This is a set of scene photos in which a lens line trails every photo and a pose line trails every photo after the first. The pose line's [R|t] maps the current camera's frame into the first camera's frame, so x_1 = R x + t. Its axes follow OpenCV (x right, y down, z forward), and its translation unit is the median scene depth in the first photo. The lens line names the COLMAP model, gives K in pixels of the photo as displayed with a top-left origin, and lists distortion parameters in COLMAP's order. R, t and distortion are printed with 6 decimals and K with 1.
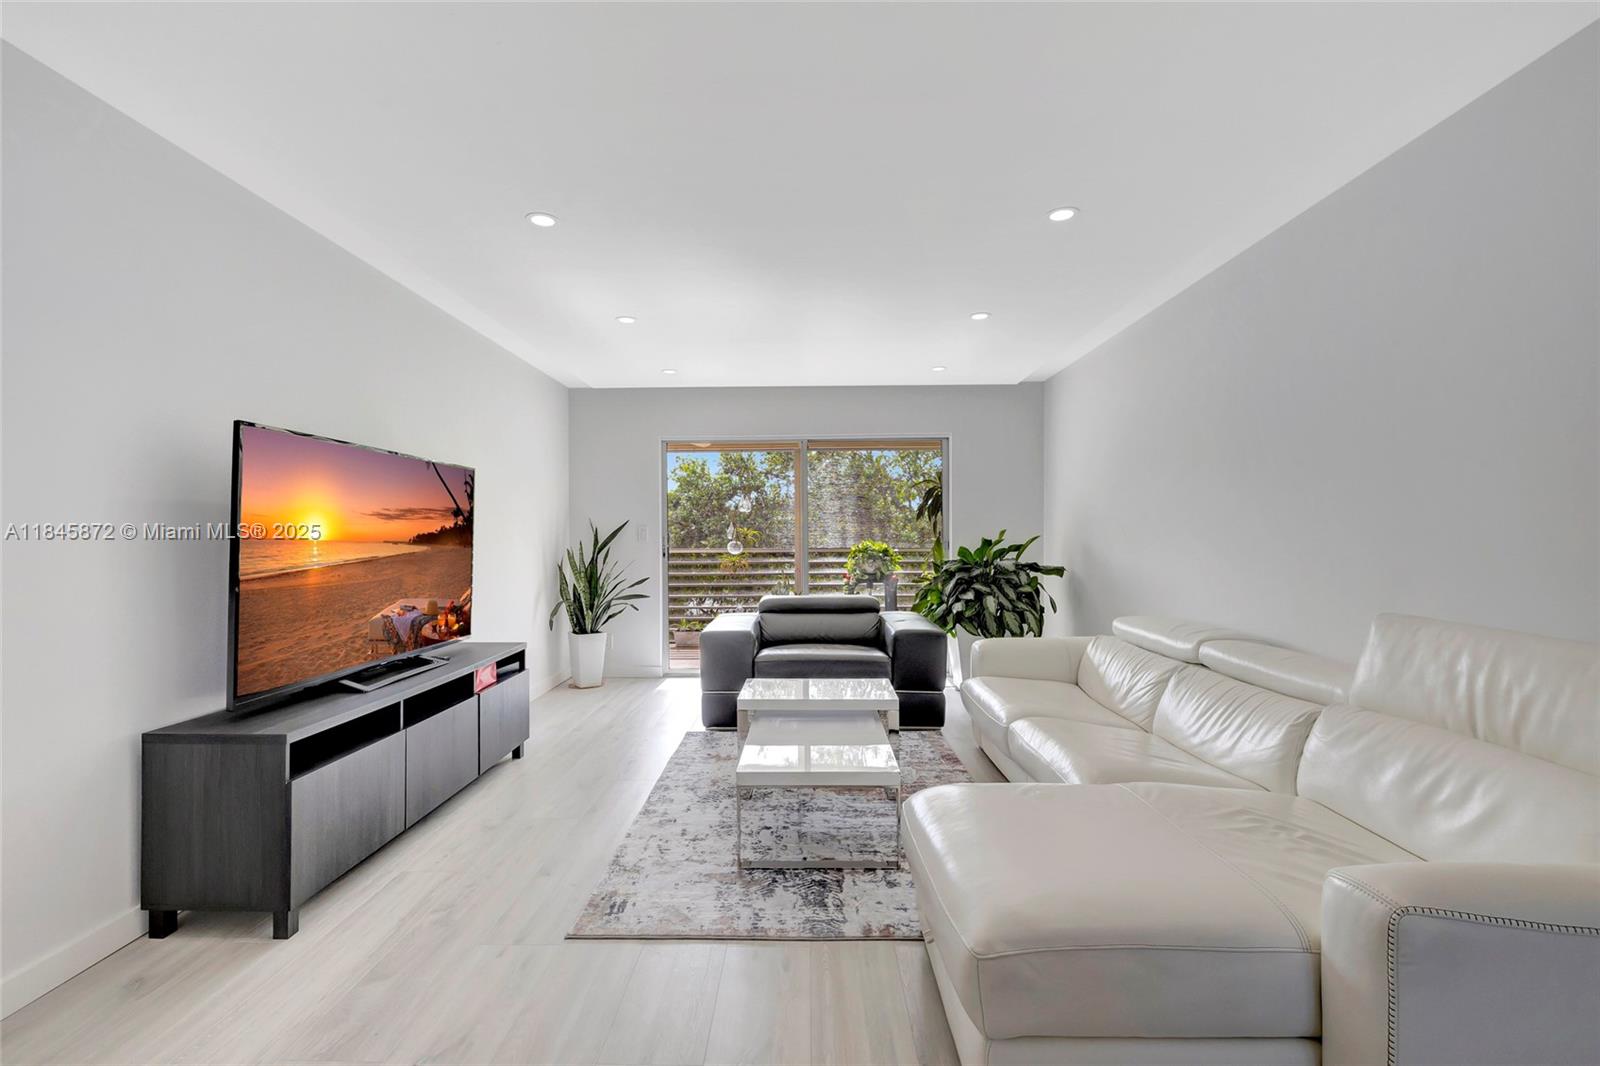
lens RADIAL K [[684.9, 0, 791.1], [0, 684.9, 519.1], [0, 0, 1]] dist [0.008781, 0.000256]
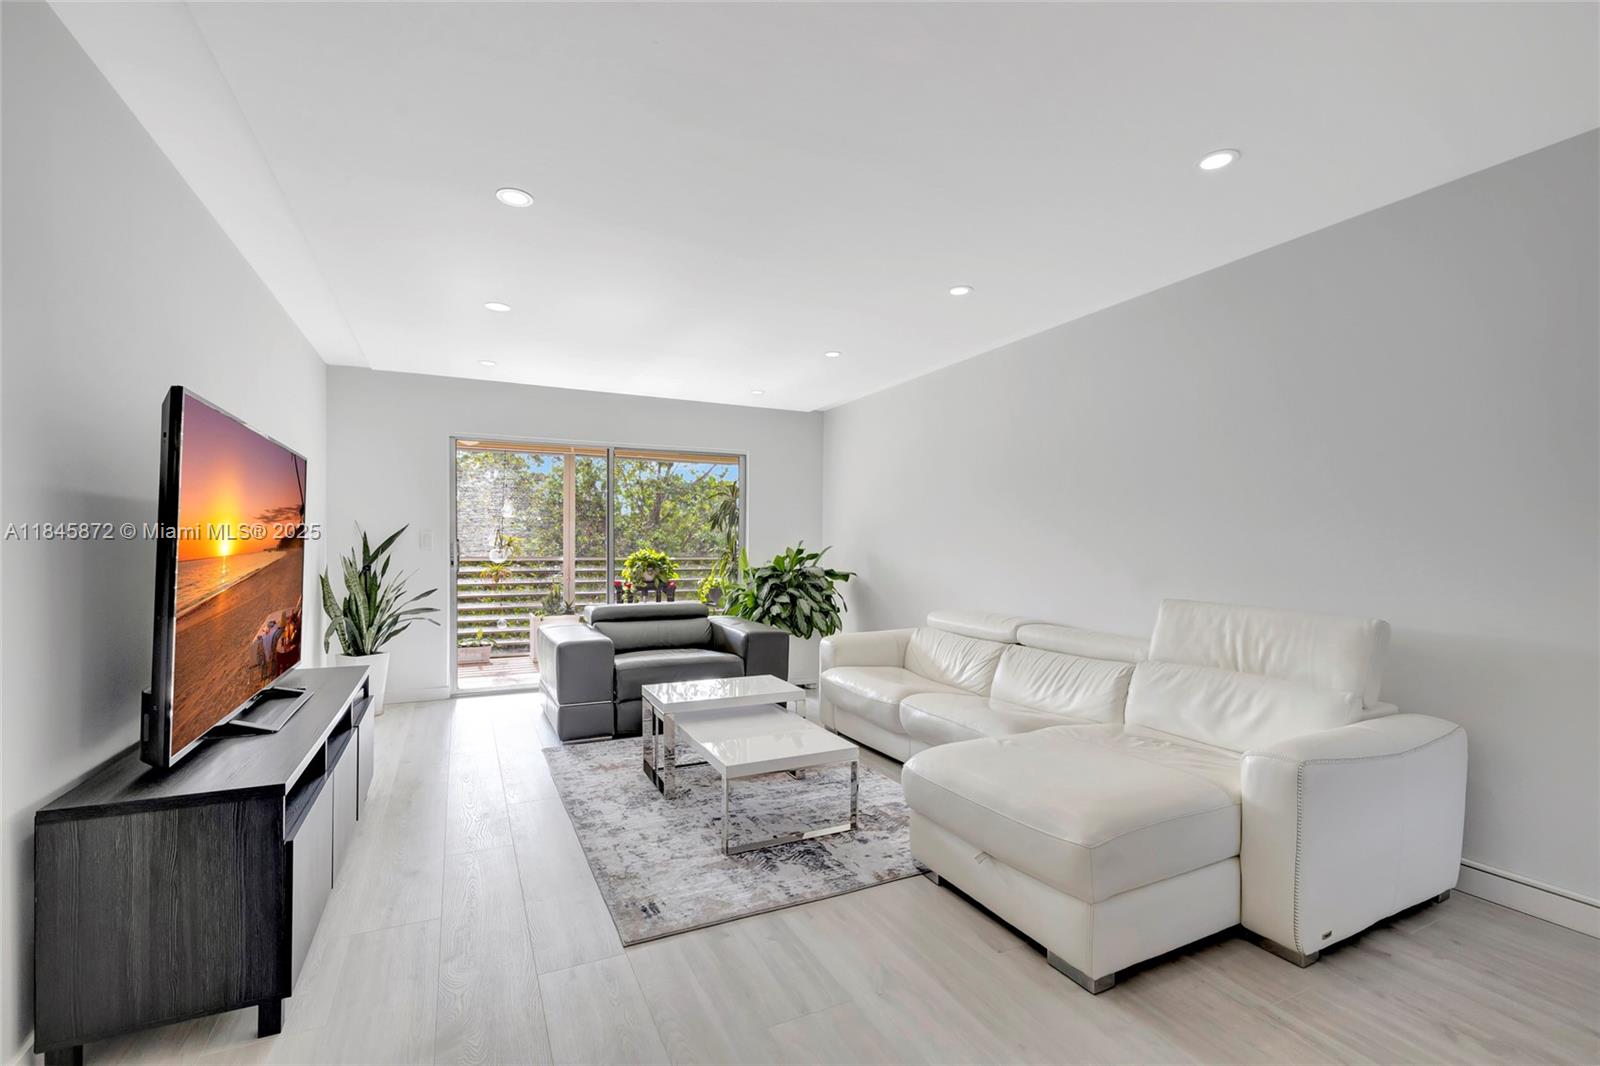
lens RADIAL K [[675.6, 0, 784.5], [0, 675.6, 537.6], [0, 0, 1]] dist [-0.000770, 0.000322]
pose [[0.897407, 0.014517, 0.440965, -0.291614], [-0.020699, 0.999743, 0.009211, 0.001583], [-0.440718, -0.017394, 0.897477, 0.015873]]
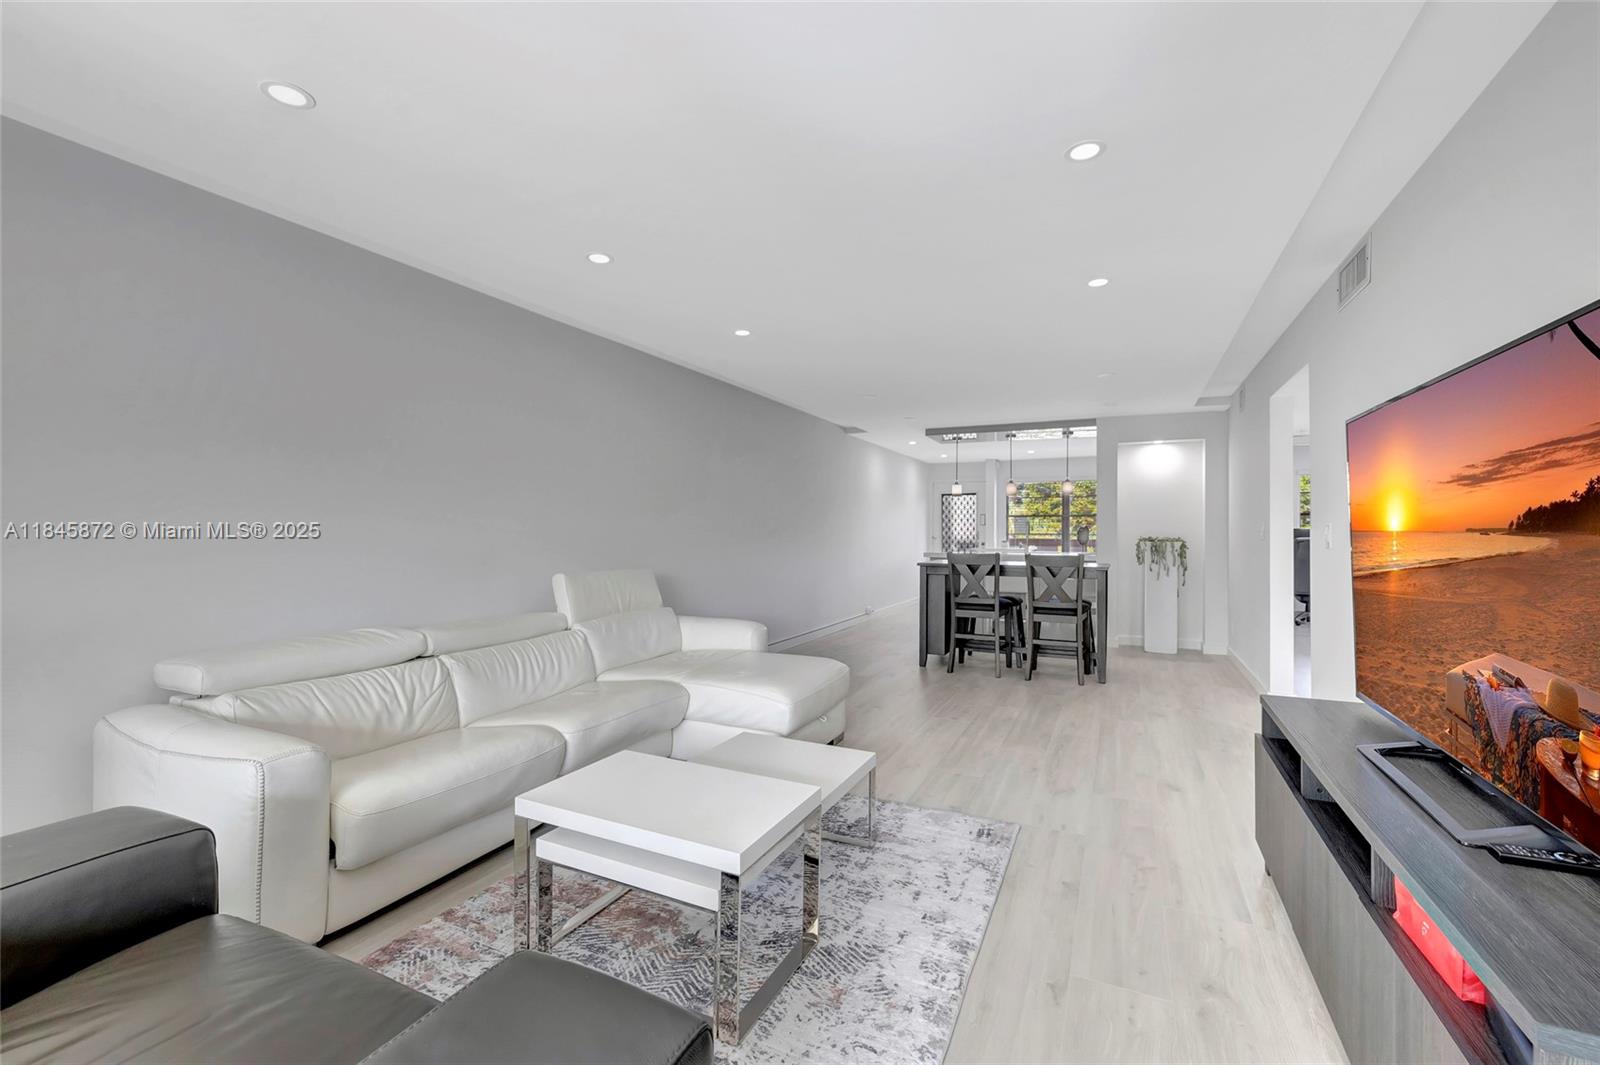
lens RADIAL K [[675.6, 0, 784.5], [0, 675.6, 537.1], [0, 0, 1]] dist [-0.000770, 0.000322]
pose [[-0.902892, 0.015576, 0.429585, -0.256657], [-0.003593, 0.999035, -0.043776, 0.047190], [-0.429852, -0.041069, -0.901965, 1.269401]]
